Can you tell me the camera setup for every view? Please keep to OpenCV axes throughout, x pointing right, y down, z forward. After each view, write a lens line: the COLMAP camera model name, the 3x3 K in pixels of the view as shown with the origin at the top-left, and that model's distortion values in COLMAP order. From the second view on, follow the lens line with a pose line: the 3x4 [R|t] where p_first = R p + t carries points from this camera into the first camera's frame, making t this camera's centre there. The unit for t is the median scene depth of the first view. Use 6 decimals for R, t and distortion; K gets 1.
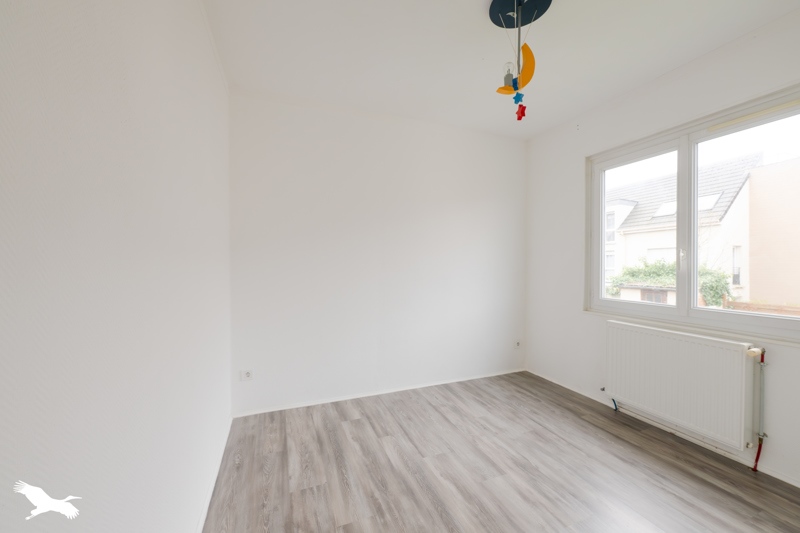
lens RADIAL K [[316.7, 0, 401.4], [0, 316.7, 265.9], [0, 0, 1]] dist [-0.000831, -0.000039]
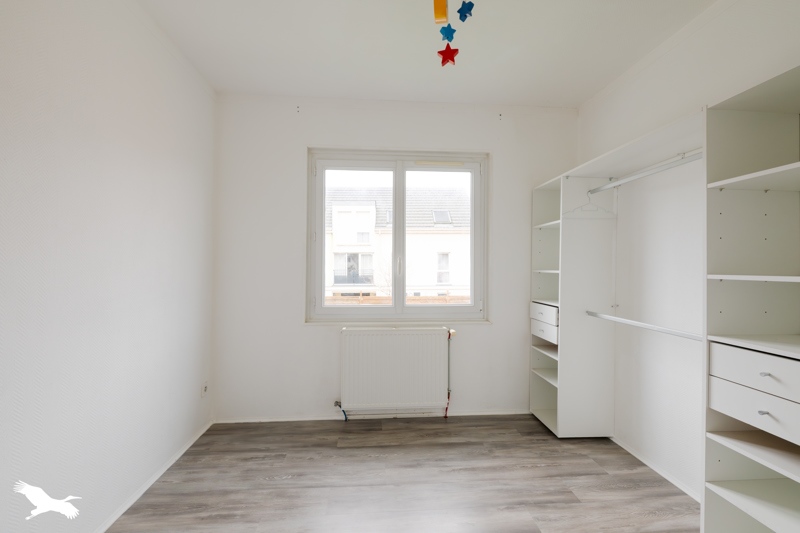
lens RADIAL K [[316.7, 0, 393.8], [0, 316.7, 265.9], [0, 0, 1]] dist [-0.000831, -0.000039]
pose [[0.294567, 0.008168, 0.955596, -0.209073], [0.002181, 0.999955, -0.009219, -0.006192], [-0.955628, 0.004800, 0.294536, 0.580144]]
